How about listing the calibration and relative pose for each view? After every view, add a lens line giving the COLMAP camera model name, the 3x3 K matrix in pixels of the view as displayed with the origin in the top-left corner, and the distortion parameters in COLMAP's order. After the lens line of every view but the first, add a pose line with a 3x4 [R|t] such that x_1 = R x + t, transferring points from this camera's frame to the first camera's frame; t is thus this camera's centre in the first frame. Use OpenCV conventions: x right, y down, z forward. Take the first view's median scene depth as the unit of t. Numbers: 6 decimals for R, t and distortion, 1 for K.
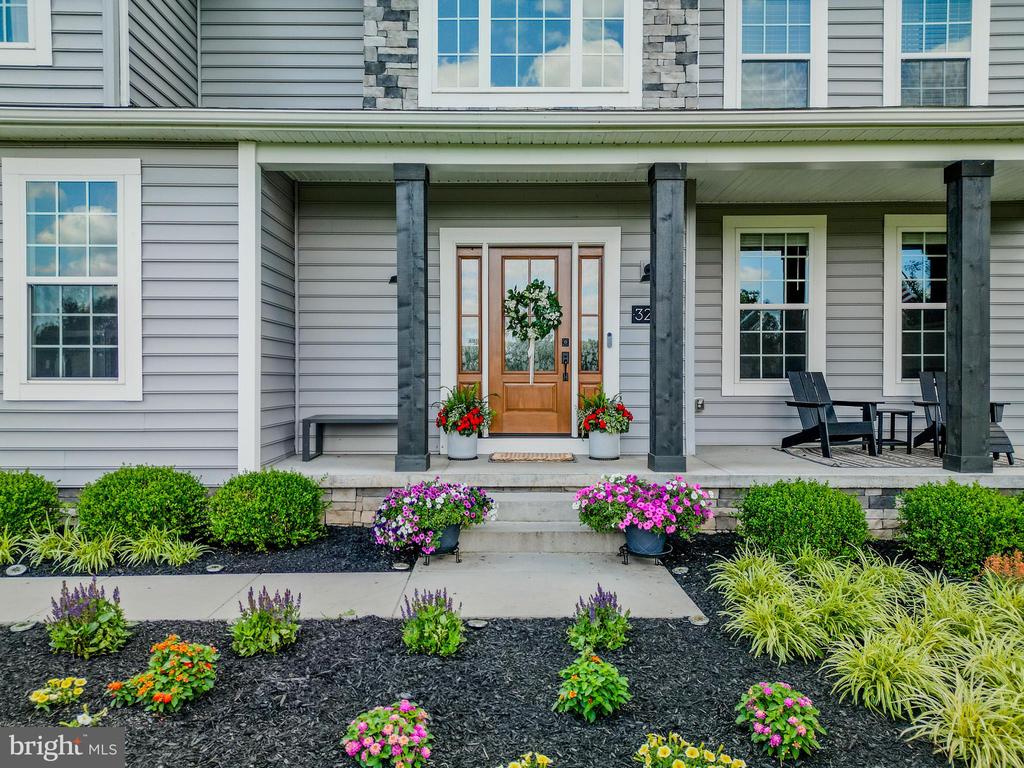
lens RADIAL K [[736.4, 0, 510.7], [0, 736.4, 387.7], [0, 0, 1]] dist [0.004505, 0.000822]
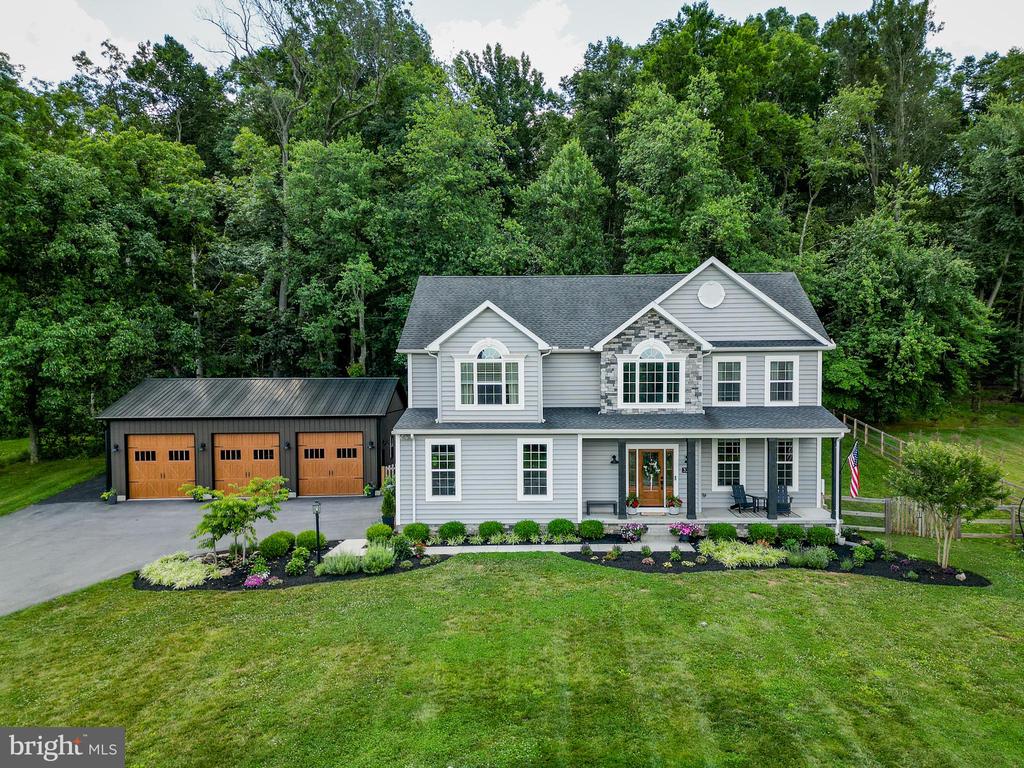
lens RADIAL K [[701.9, 0, 544.8], [0, 701.9, 419.6], [0, 0, 1]] dist [0.055386, -0.029627]
pose [[0.999311, -0.006404, -0.036571, -0.390253], [0.007421, 0.999588, 0.027744, -0.485992], [0.036378, -0.027996, 0.998946, -2.533498]]
